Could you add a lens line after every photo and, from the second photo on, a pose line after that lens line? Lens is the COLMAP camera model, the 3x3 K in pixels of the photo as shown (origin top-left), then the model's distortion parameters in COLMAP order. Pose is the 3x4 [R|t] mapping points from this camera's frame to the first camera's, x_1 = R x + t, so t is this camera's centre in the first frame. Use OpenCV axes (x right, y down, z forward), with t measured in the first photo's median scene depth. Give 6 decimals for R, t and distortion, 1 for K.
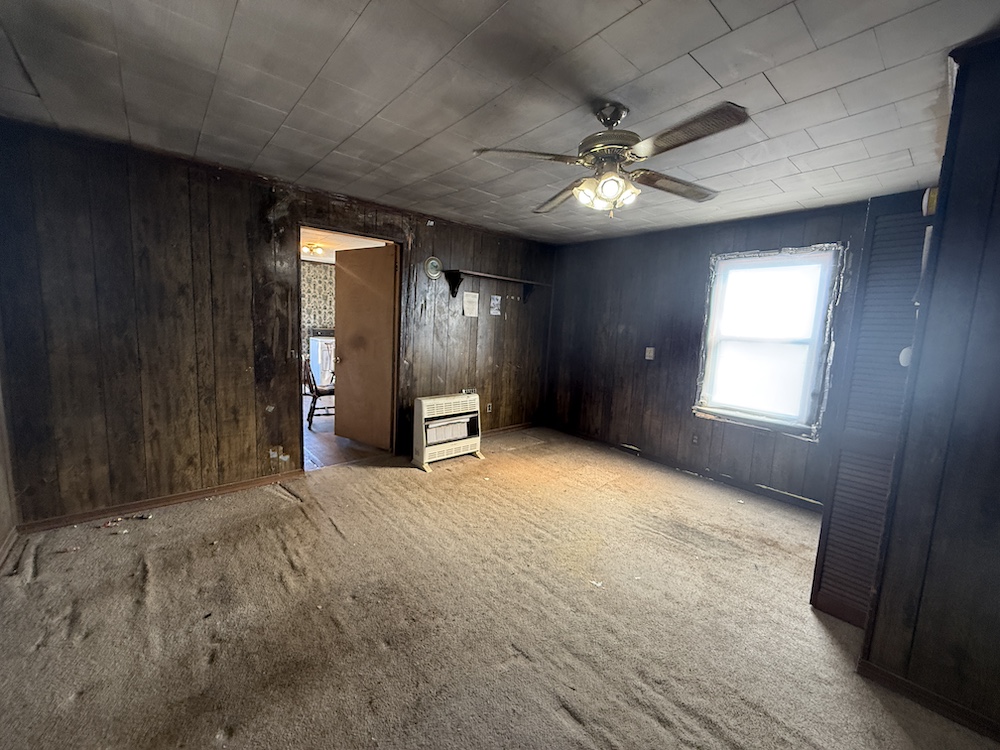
lens RADIAL K [[398.7, 0, 496.7], [0, 398.7, 373.1], [0, 0, 1]] dist [0.001969, -0.000097]
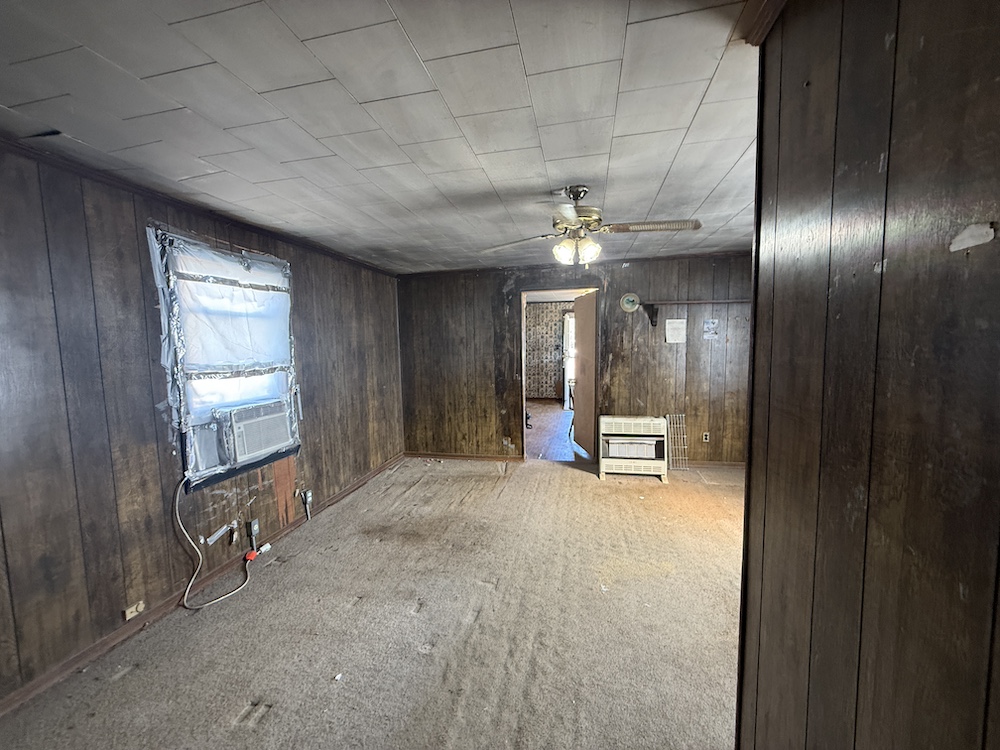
lens RADIAL K [[398.7, 0, 496.7], [0, 398.7, 373.1], [0, 0, 1]] dist [0.001969, -0.000097]
pose [[0.600130, 0.008392, -0.799859, 0.670082], [-0.054411, 0.998057, -0.030354, -0.012757], [0.798050, 0.061737, 0.599421, 0.043885]]
